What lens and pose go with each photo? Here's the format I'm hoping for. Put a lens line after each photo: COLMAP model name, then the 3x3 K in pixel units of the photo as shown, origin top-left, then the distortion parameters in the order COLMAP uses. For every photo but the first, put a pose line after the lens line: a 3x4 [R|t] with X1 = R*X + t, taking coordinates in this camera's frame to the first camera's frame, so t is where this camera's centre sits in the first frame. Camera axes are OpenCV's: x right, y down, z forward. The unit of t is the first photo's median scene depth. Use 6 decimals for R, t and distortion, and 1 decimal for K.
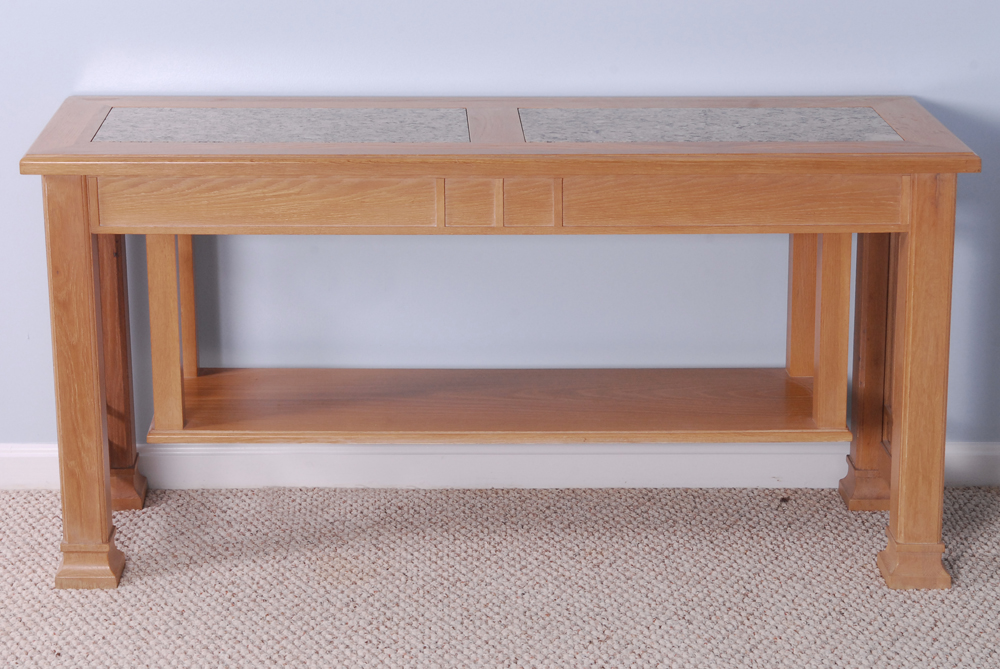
lens RADIAL K [[1914.0, 0, 500.0], [0, 1914.0, 334.5], [0, 0, 1]] dist [0.005967, 0.043815]
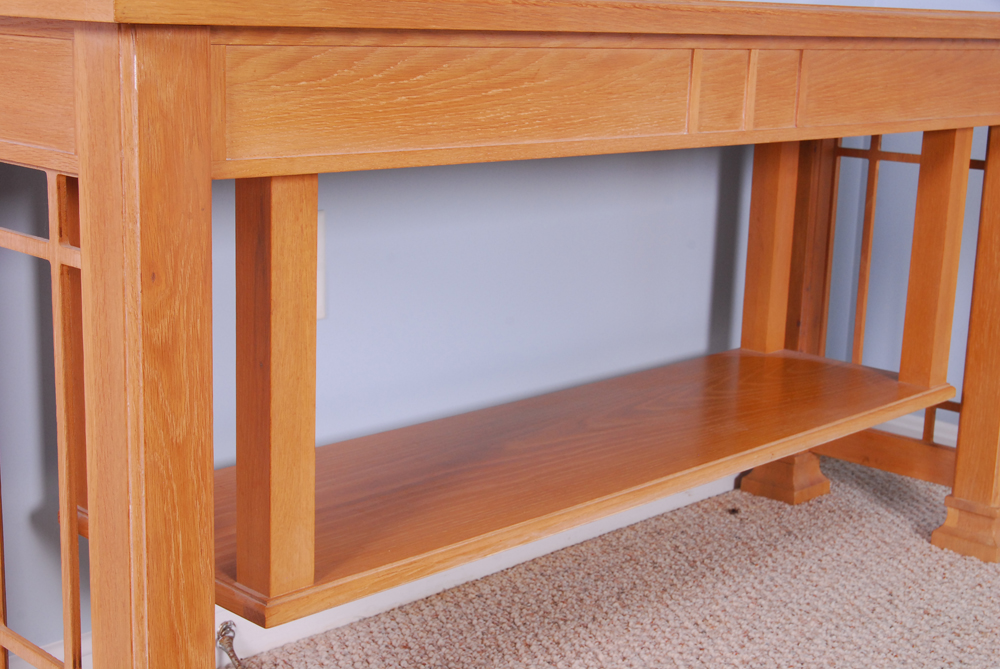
lens RADIAL K [[1459.6, 0, 499.1], [0, 1459.6, 382.3], [0, 0, 1]] dist [-0.023162, -0.028295]
pose [[0.732600, -0.157943, 0.662081, -0.386979], [0.191181, 0.981296, 0.022550, -0.001805], [-0.653259, 0.110057, 0.749093, 0.699395]]
